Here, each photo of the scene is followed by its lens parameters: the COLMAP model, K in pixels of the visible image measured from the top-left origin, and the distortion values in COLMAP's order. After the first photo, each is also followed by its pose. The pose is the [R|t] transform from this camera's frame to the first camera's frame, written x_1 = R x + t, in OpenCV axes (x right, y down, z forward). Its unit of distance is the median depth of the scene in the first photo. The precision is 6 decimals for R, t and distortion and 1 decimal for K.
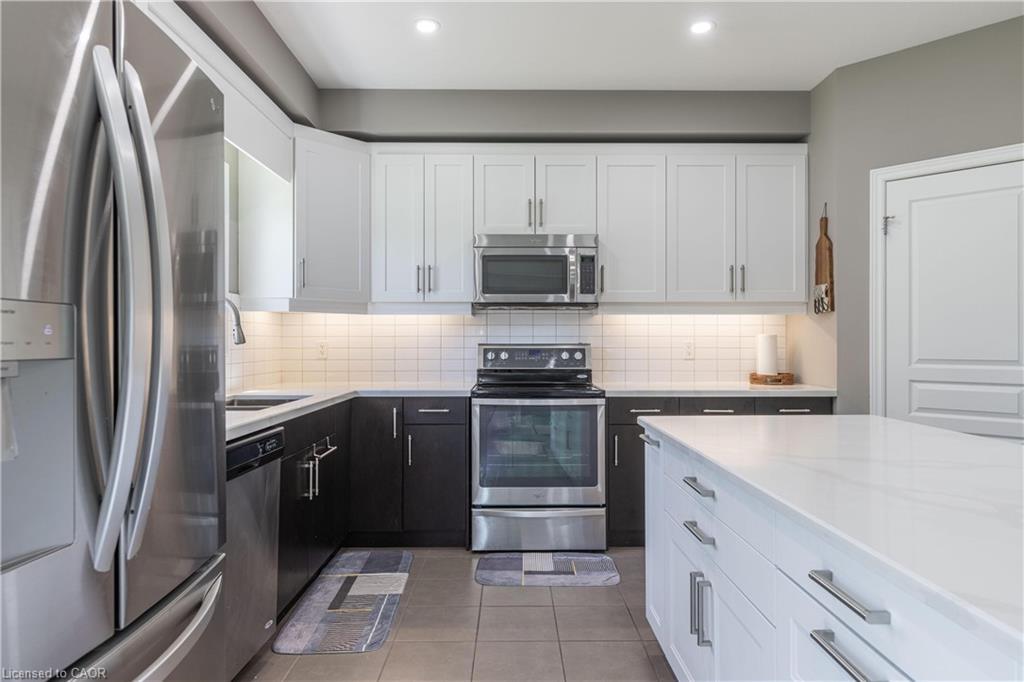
lens RADIAL K [[494.2, 0, 509.4], [0, 494.2, 339.9], [0, 0, 1]] dist [-0.001706, -0.000151]
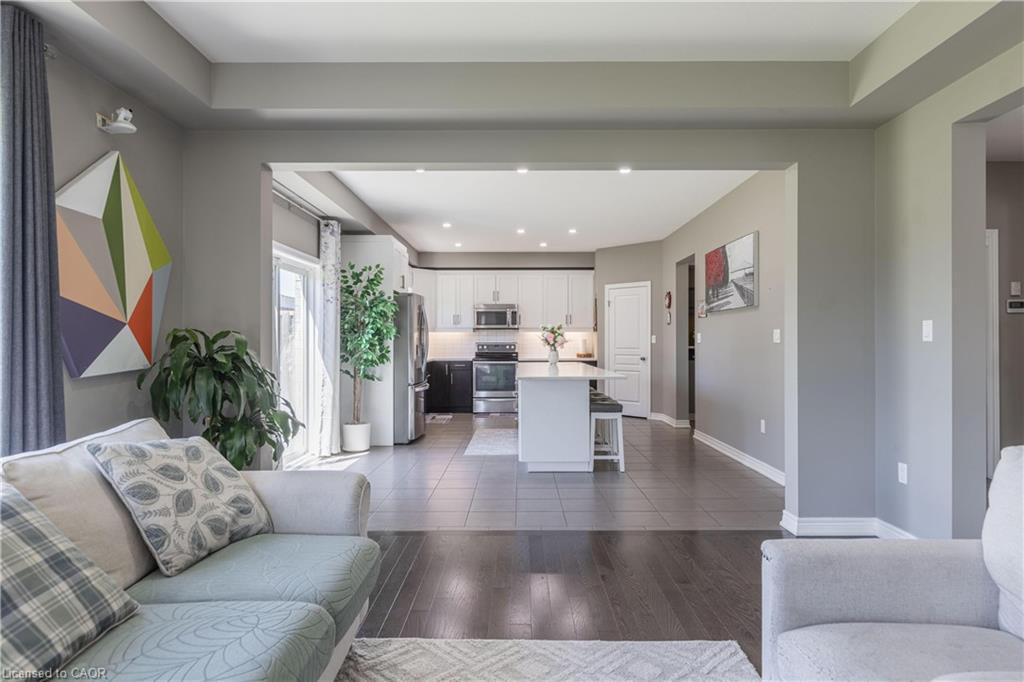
lens RADIAL K [[484.1, 0, 516.6], [0, 484.1, 346.7], [0, 0, 1]] dist [0.000755, 0.000065]
pose [[0.999994, 0.000486, 0.003533, 0.163035], [-0.000497, 0.999995, 0.003192, 0.022983], [-0.003531, -0.003194, 0.999989, -1.766870]]
